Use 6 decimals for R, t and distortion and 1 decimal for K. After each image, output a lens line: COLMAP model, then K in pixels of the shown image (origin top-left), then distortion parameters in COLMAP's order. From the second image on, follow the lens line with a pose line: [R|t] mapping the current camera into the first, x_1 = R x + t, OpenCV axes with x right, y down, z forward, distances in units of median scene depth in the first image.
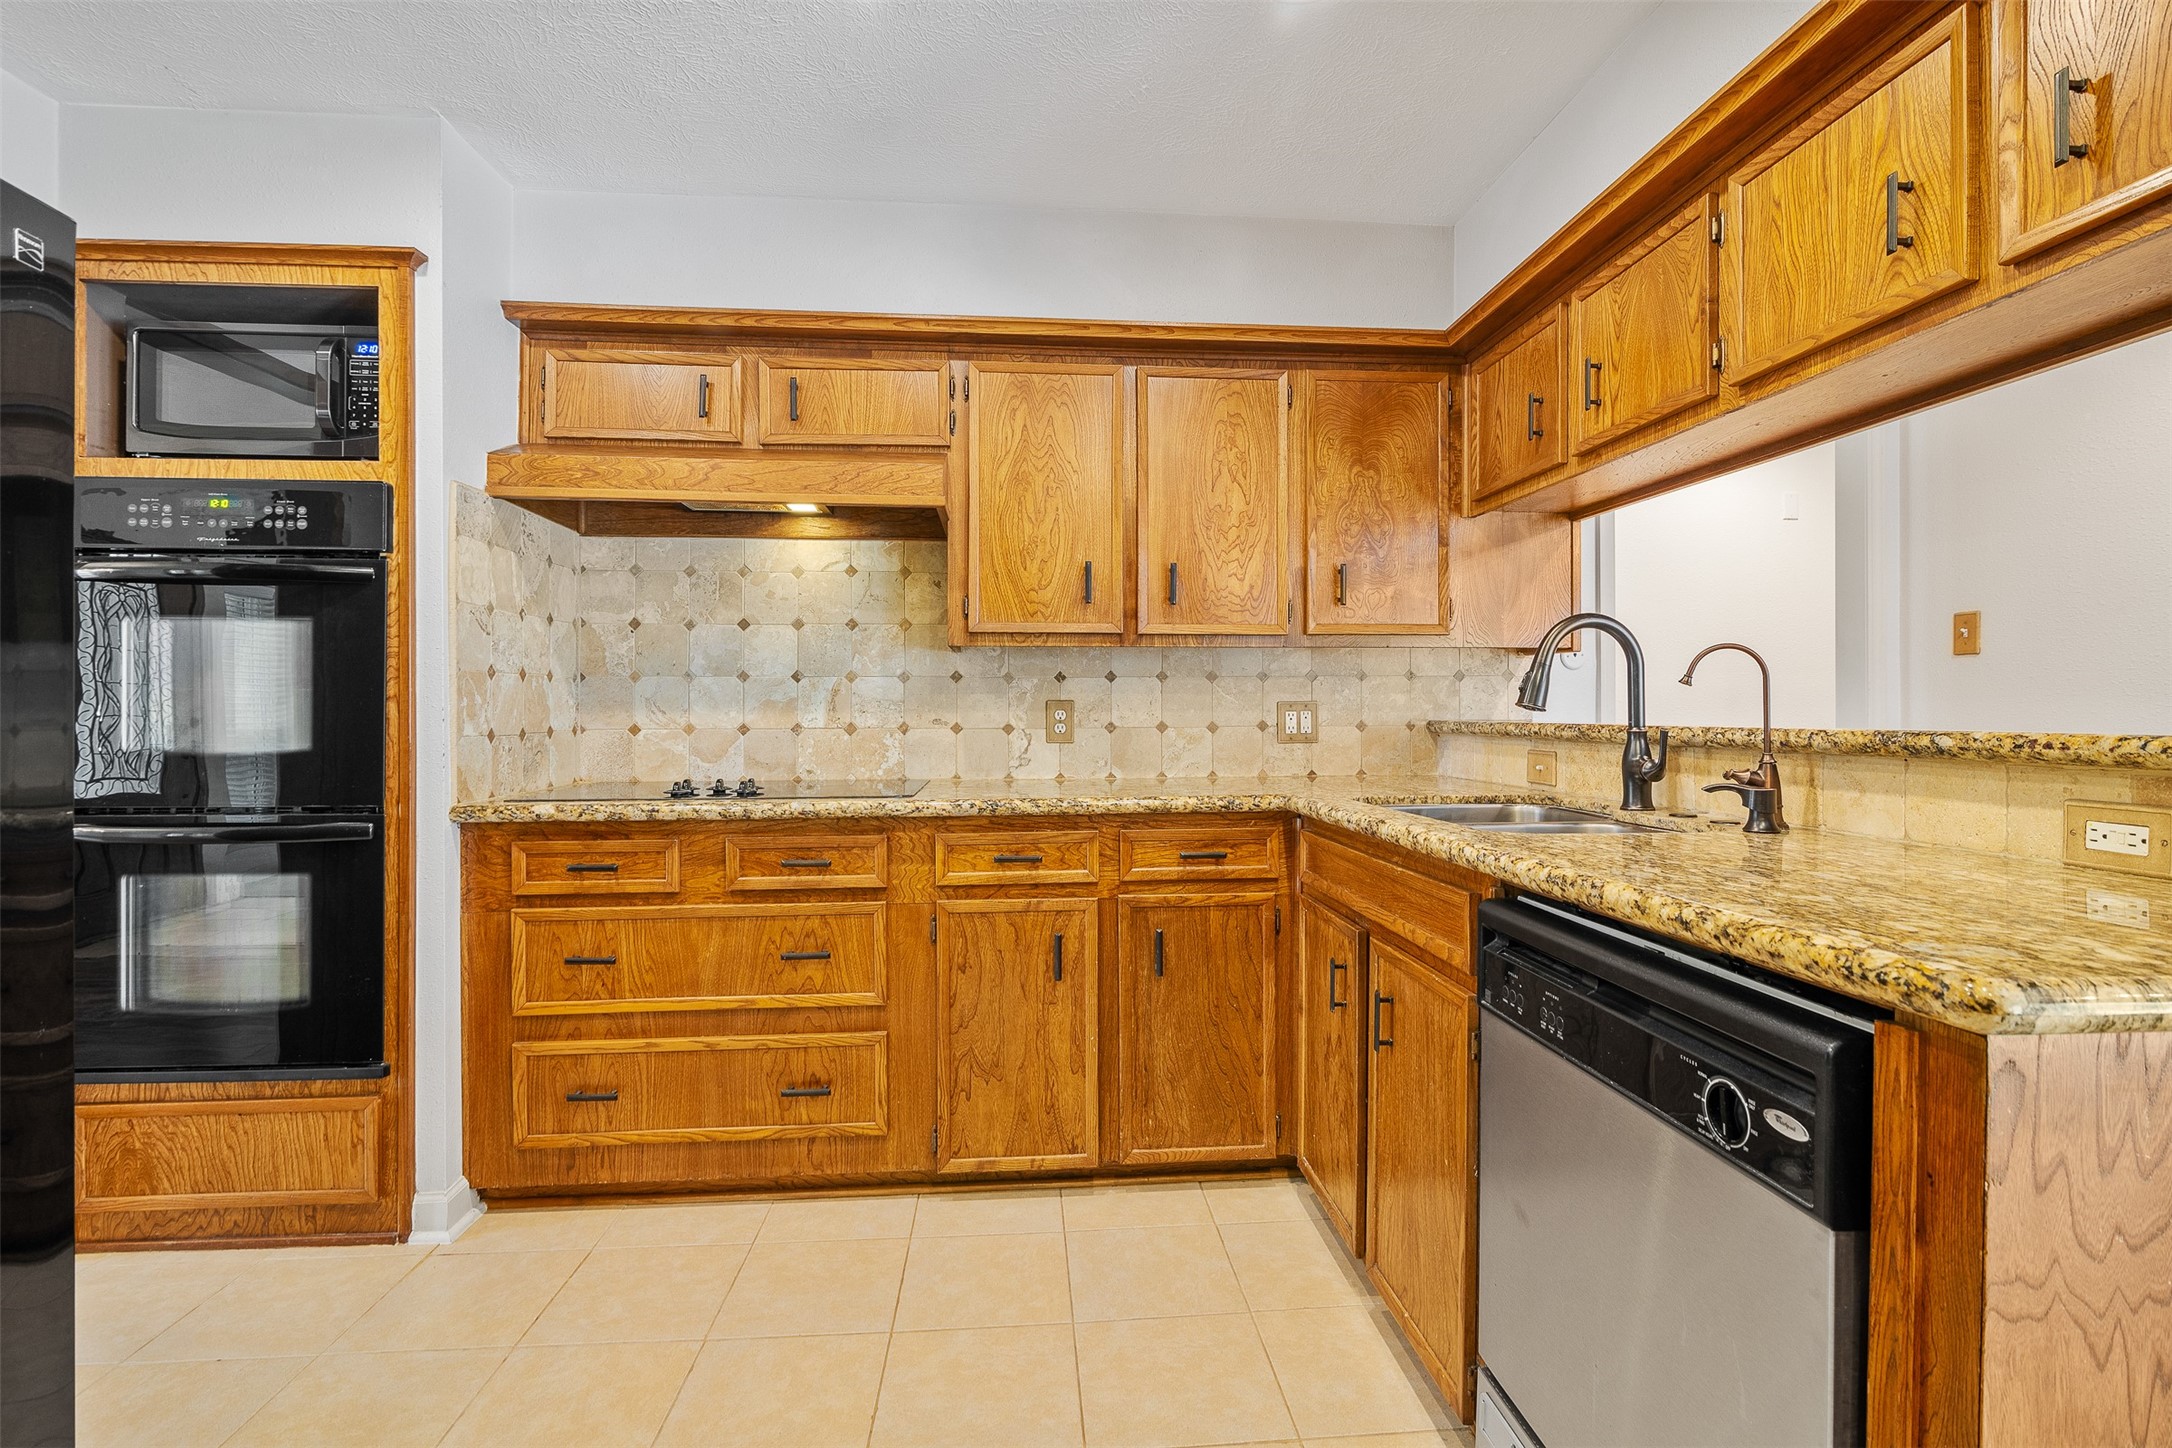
lens RADIAL K [[1013.2, 0, 1088.8], [0, 1013.2, 708.0], [0, 0, 1]] dist [-0.004868, -0.000074]
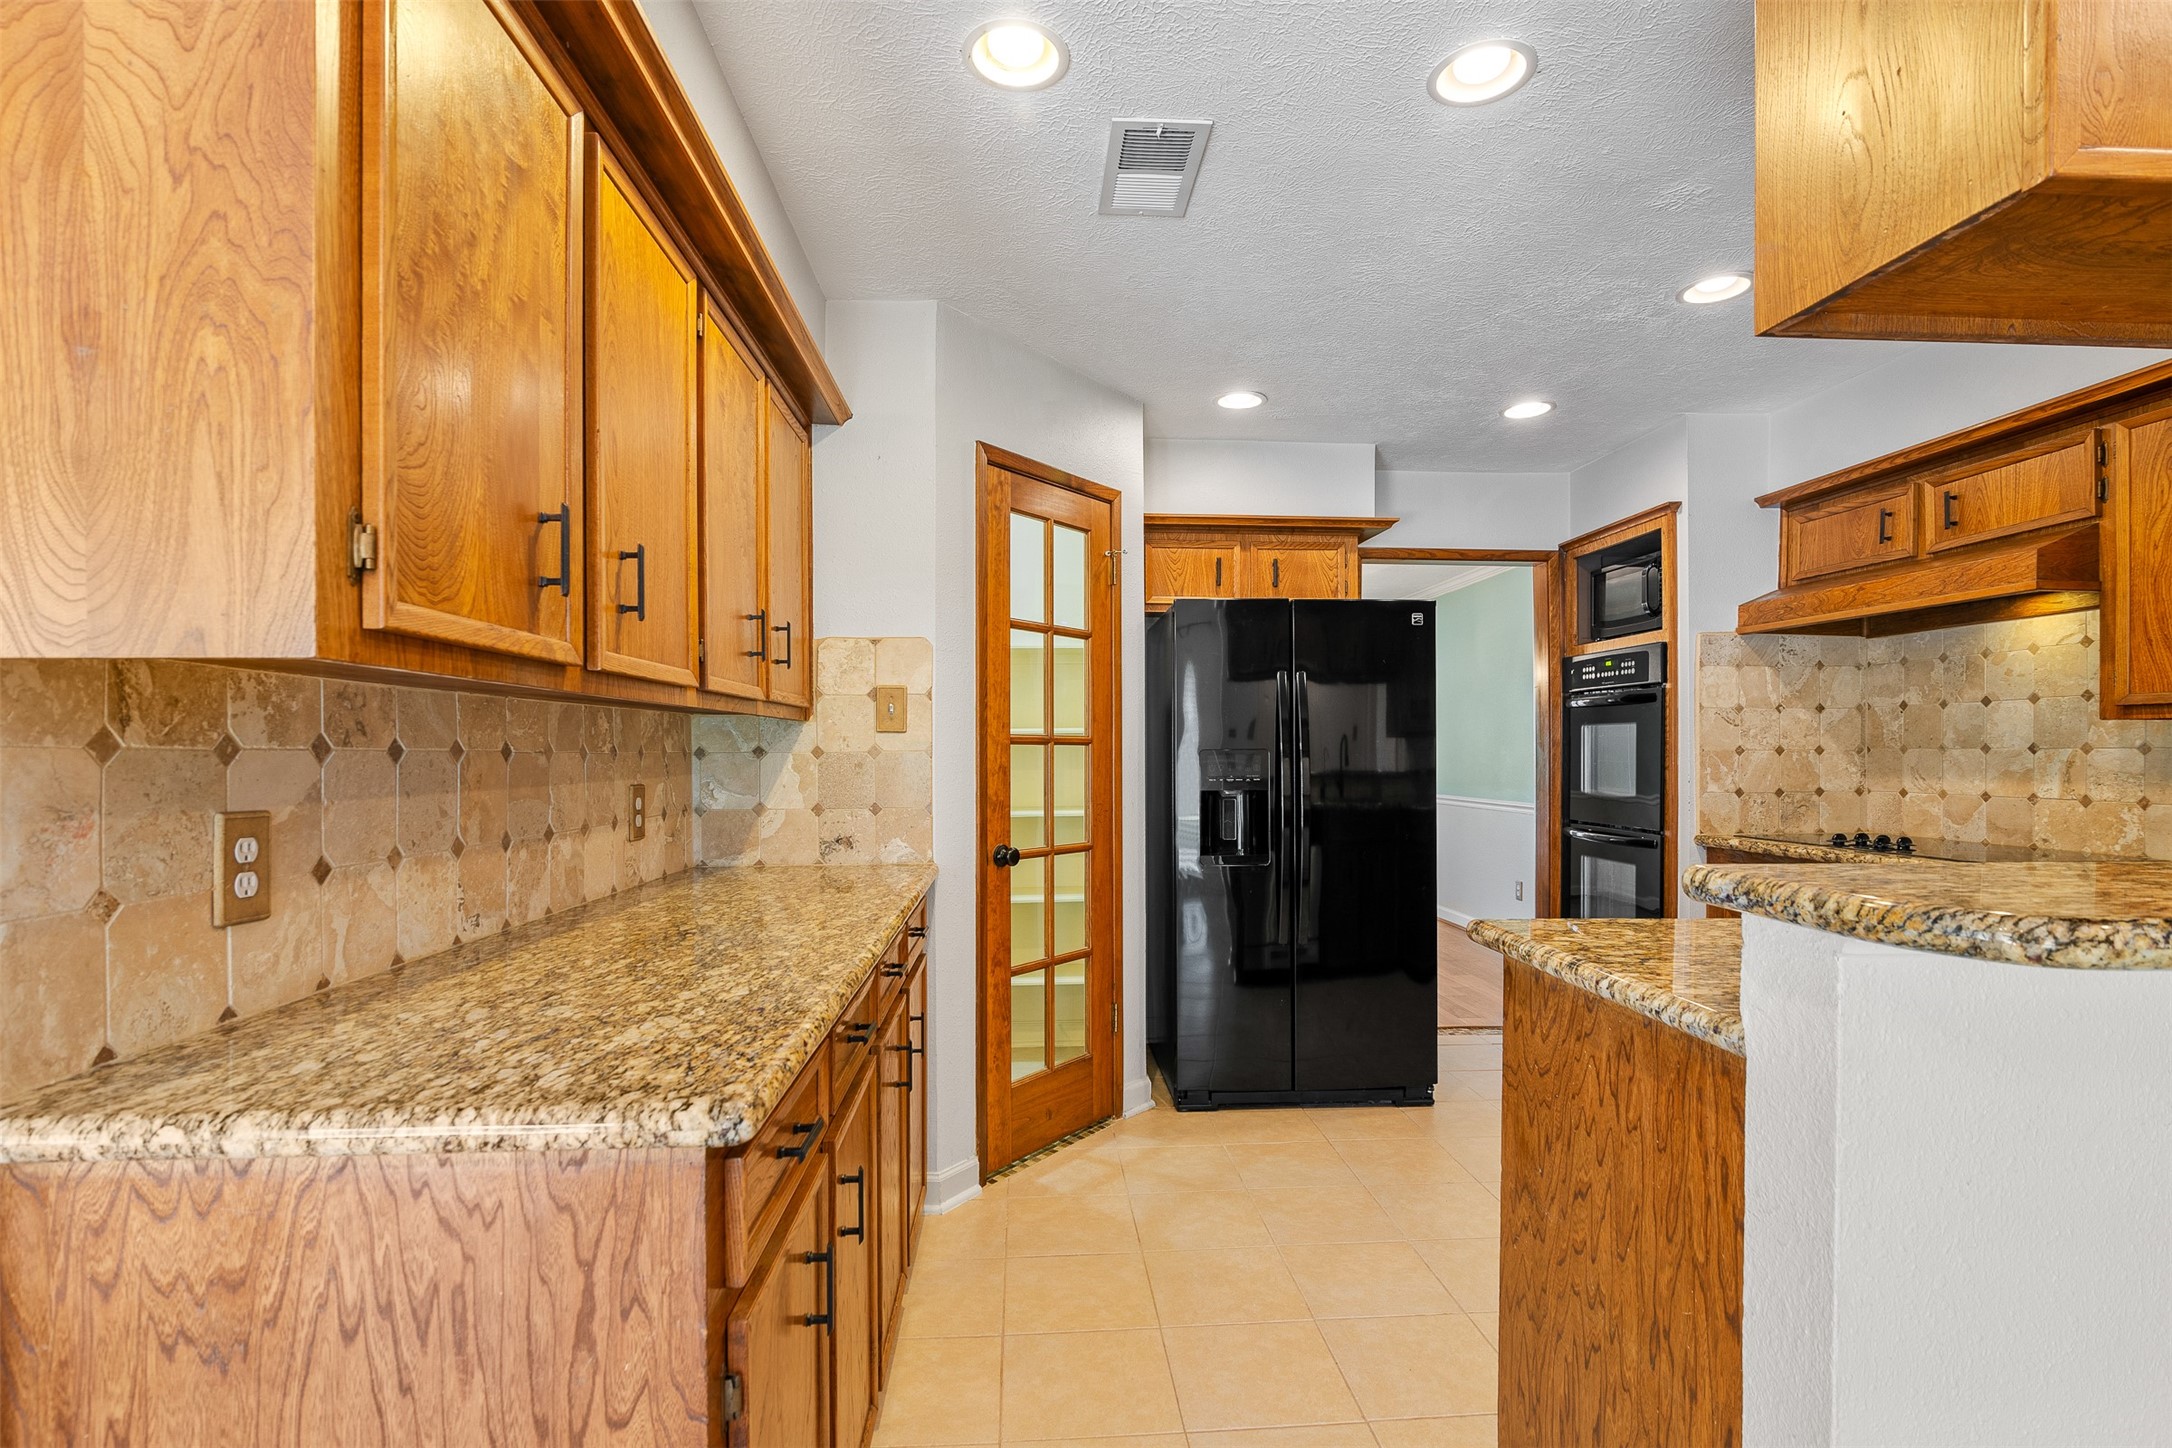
lens RADIAL K [[1013.2, 0, 1094.4], [0, 1013.2, 758.1], [0, 0, 1]] dist [-0.004868, -0.000074]
pose [[-0.002473, 0.007118, -0.999972, 0.815379], [0.001030, 0.999974, 0.007115, -0.031772], [0.999996, -0.001012, -0.002480, 0.034146]]
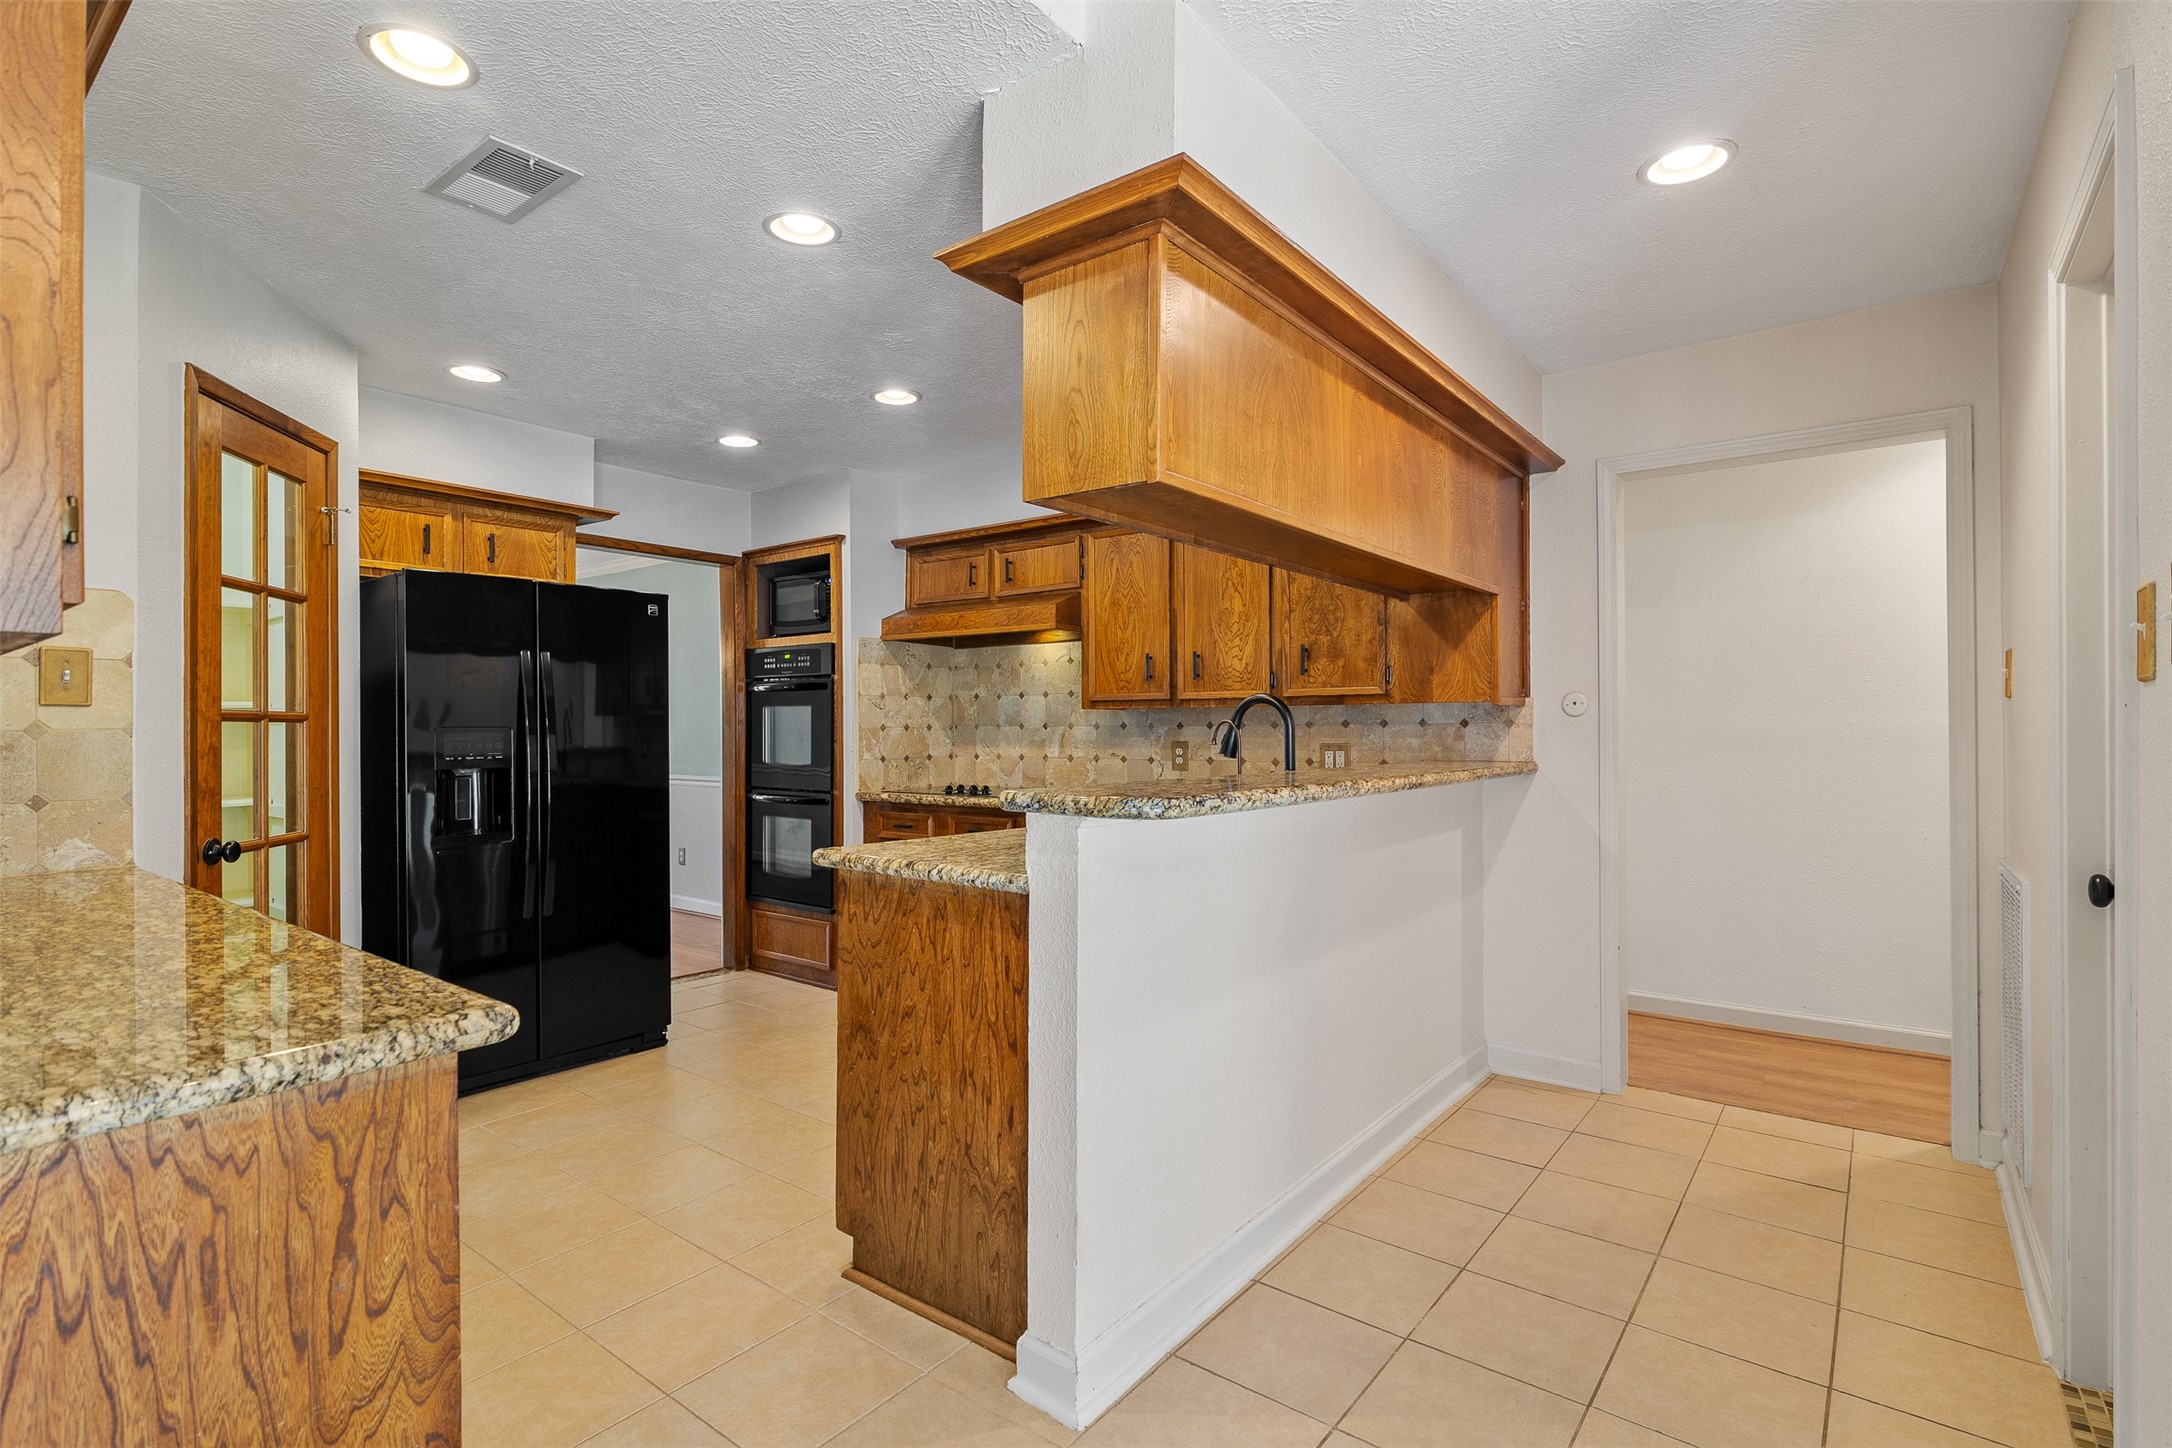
lens RADIAL K [[1013.2, 0, 1072.5], [0, 1013.2, 728.0], [0, 0, 1]] dist [-0.004868, -0.000074]
pose [[0.738530, -0.000856, -0.674220, 0.930895], [0.002111, 0.999997, 0.001043, -0.031890], [0.674217, -0.002194, 0.738530, -0.212490]]
